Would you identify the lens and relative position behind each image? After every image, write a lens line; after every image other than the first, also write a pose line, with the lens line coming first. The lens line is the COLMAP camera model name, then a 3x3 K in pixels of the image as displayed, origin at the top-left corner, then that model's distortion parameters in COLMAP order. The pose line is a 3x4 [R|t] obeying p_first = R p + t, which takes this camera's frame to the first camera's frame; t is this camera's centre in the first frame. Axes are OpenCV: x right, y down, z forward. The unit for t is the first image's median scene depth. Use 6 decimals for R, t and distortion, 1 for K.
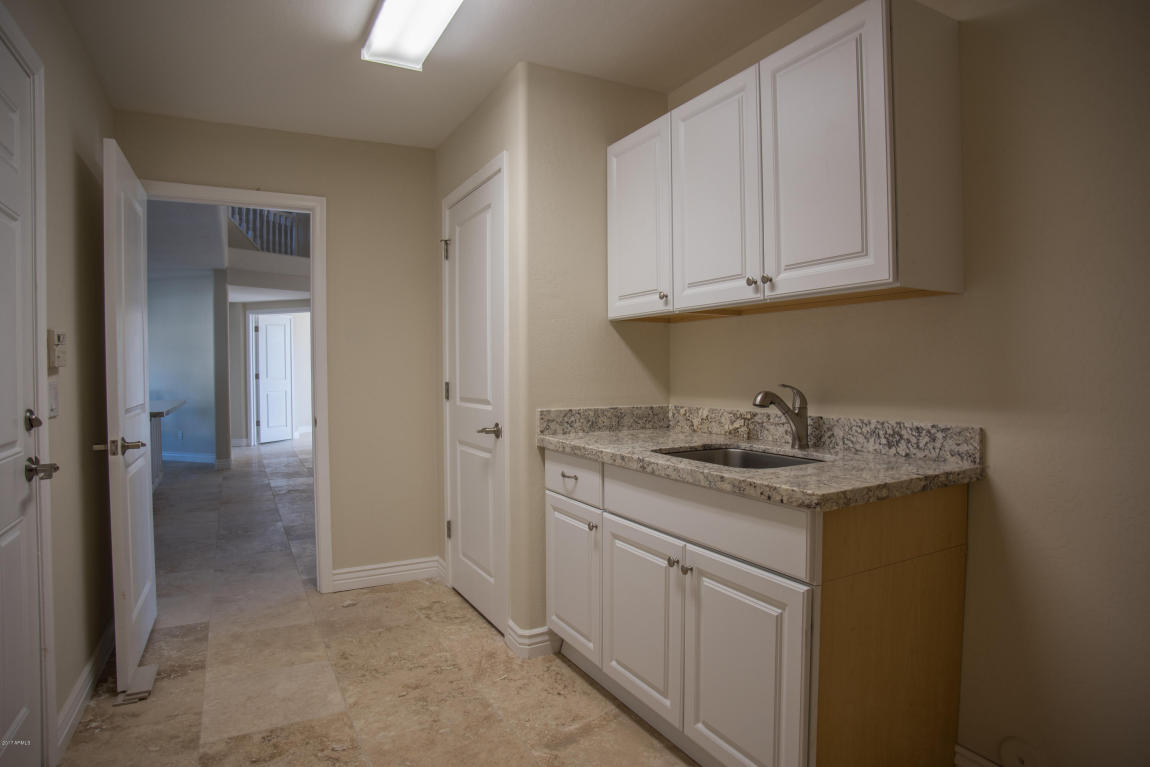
lens RADIAL K [[655.3, 0, 610.3], [0, 655.3, 383.3], [0, 0, 1]] dist [-0.061670, 0.000750]
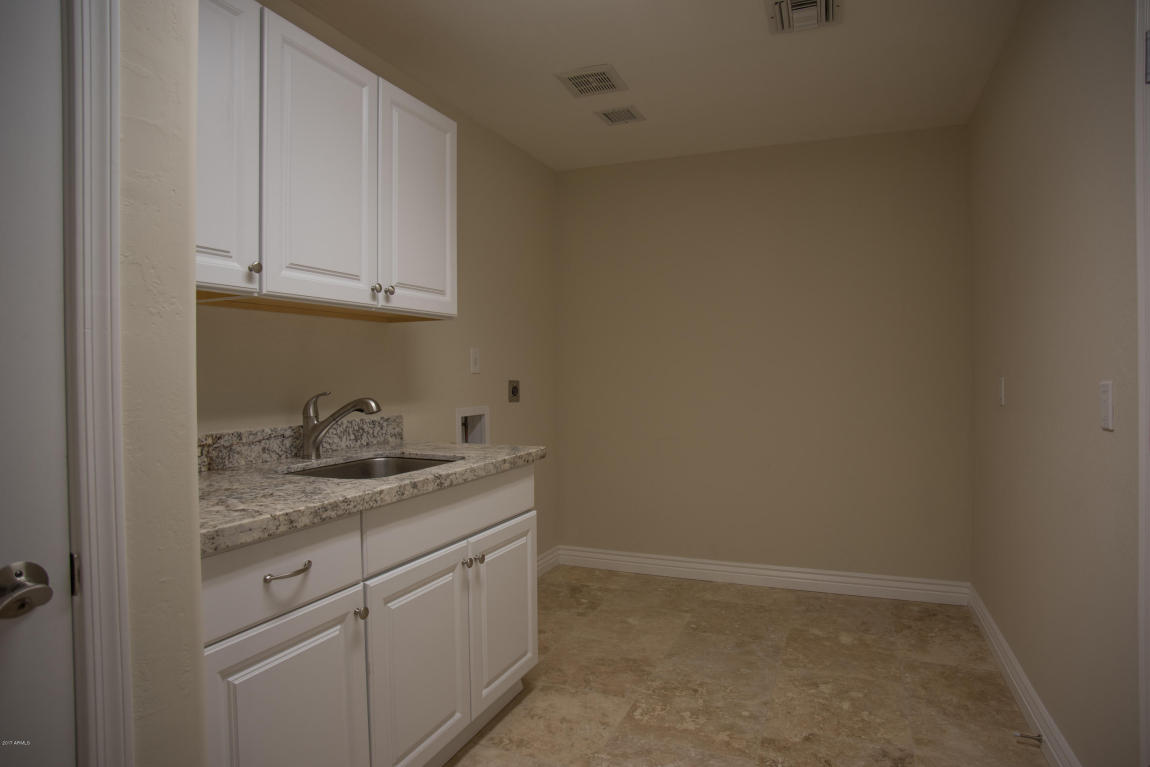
lens RADIAL K [[655.3, 0, 604.6], [0, 655.3, 369.0], [0, 0, 1]] dist [-0.061670, 0.000750]
pose [[-0.620717, 0.011813, 0.783946, -0.793204], [0.026871, 0.999620, 0.006214, -0.029653], [-0.783574, 0.024922, -0.620798, 1.371454]]
